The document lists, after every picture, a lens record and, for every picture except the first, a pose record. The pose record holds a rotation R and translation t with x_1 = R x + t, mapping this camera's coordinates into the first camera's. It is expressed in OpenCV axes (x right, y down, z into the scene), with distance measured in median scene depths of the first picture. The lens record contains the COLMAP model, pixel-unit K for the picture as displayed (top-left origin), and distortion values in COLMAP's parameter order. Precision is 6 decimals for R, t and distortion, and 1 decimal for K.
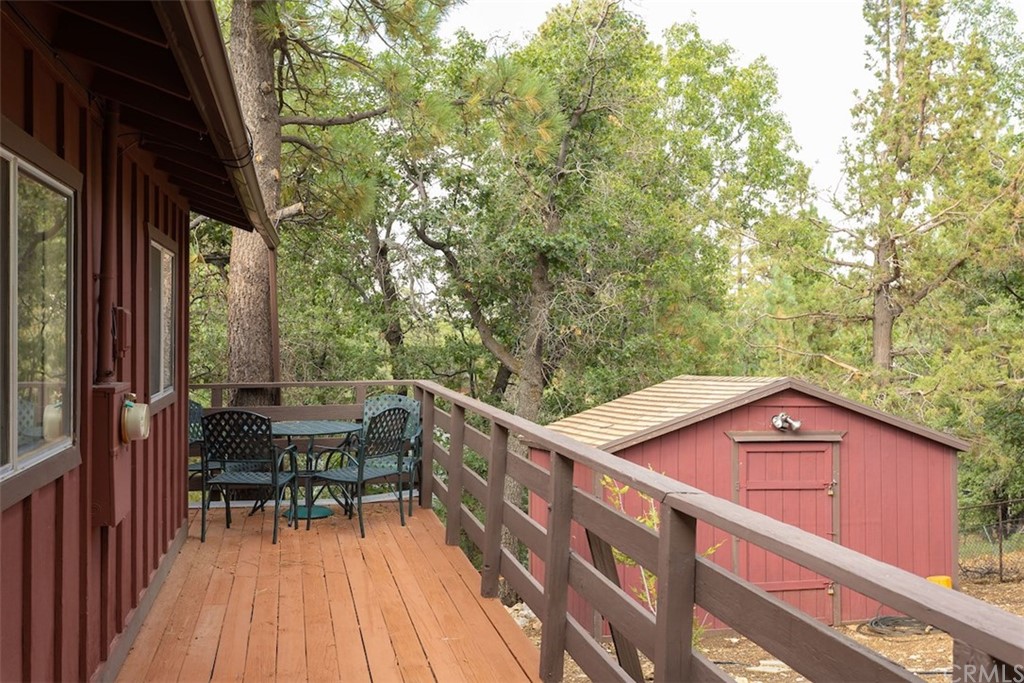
lens RADIAL K [[878.6, 0, 471.1], [0, 878.6, 347.0], [0, 0, 1]] dist [0.000416, 0.004824]
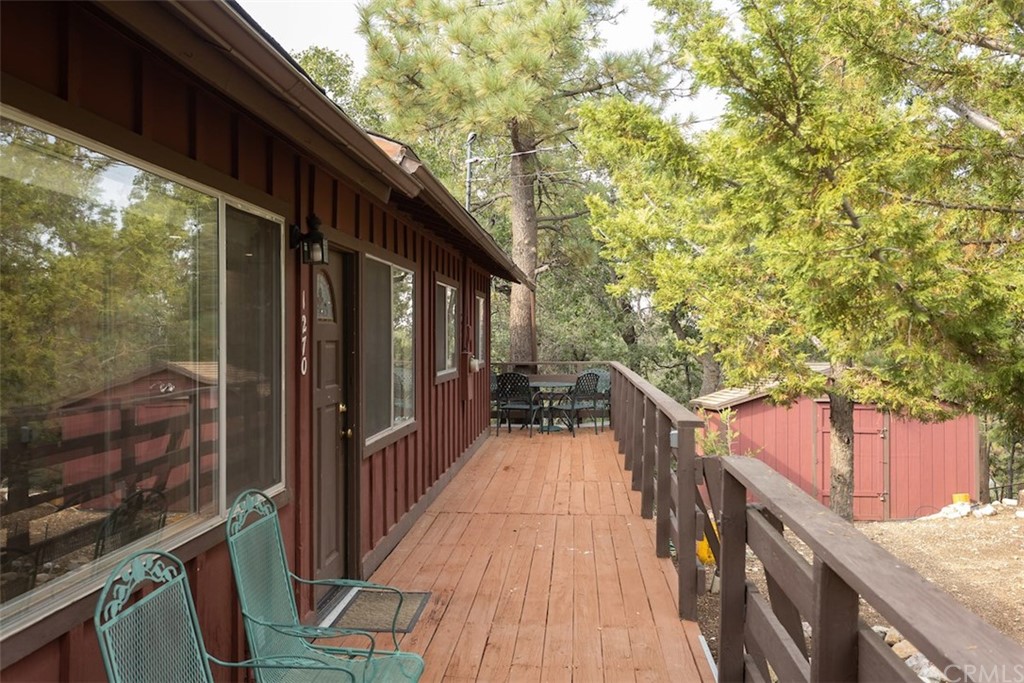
lens RADIAL K [[878.6, 0, 471.1], [0, 878.6, 347.0], [0, 0, 1]] dist [0.000416, 0.004824]
pose [[0.947458, -0.004077, -0.319854, 0.254880], [0.001687, 0.999969, -0.007746, 0.023113], [0.319876, 0.006800, 0.947435, -0.836483]]
